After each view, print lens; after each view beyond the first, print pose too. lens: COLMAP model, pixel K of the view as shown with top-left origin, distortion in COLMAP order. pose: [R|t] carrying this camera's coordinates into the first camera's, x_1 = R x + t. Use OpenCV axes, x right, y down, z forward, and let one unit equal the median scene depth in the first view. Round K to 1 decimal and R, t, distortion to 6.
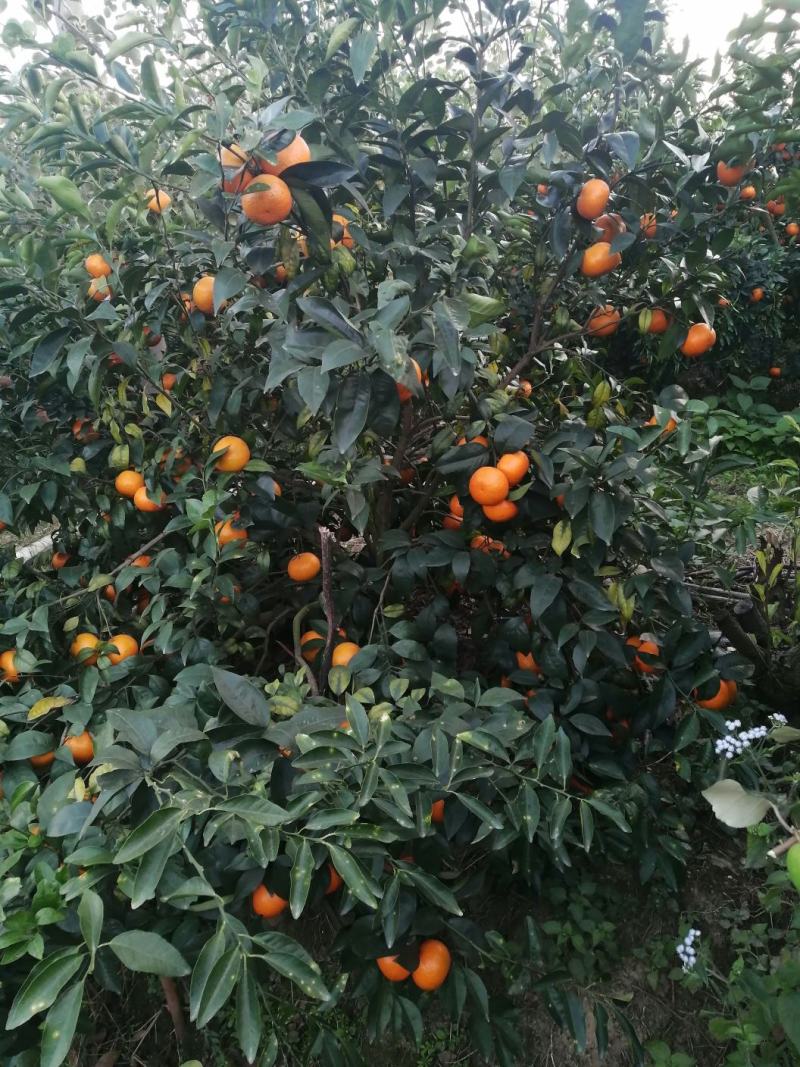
lens RADIAL K [[880.0, 0, 400.0], [0, 880.0, 533.5], [0, 0, 1]] dist [0.006255, 0.002801]
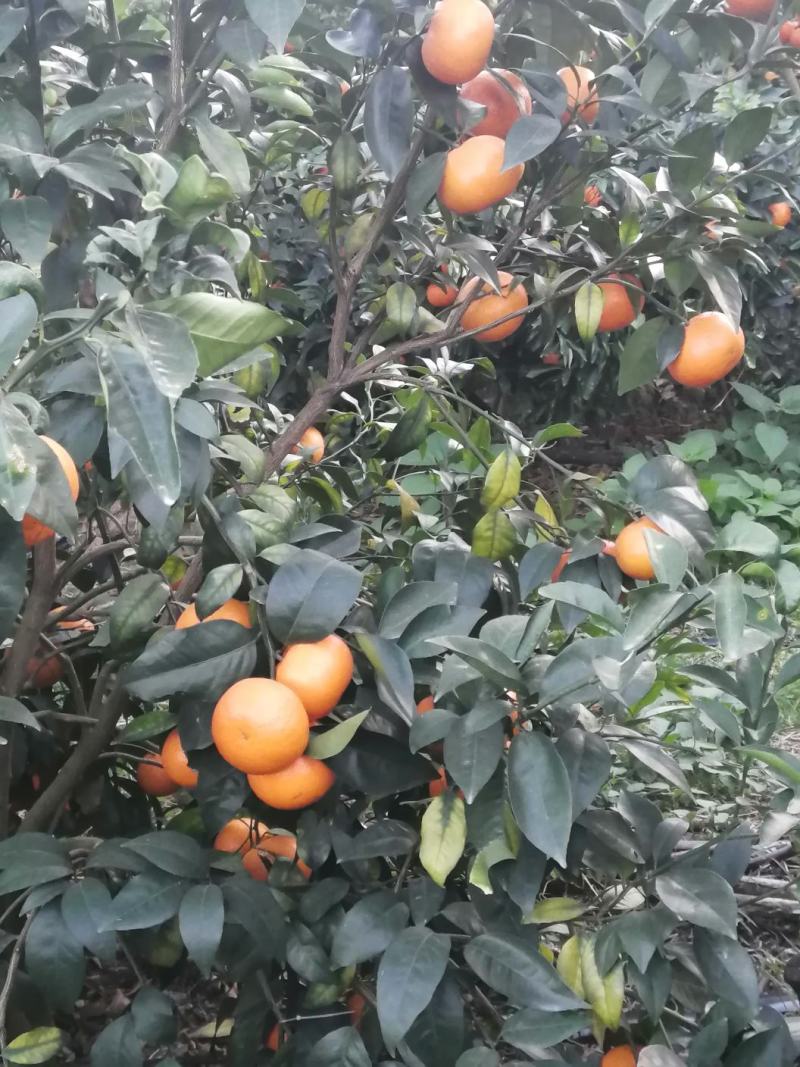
lens RADIAL K [[1717.1, 0, 400.0], [0, 1717.1, 533.5], [0, 0, 1]] dist [0.412288, -3.093298]
pose [[0.977465, -0.056986, 0.203259, 0.005277], [0.068197, 0.996488, -0.048580, -0.098108], [-0.199777, 0.061347, 0.977919, 0.187262]]
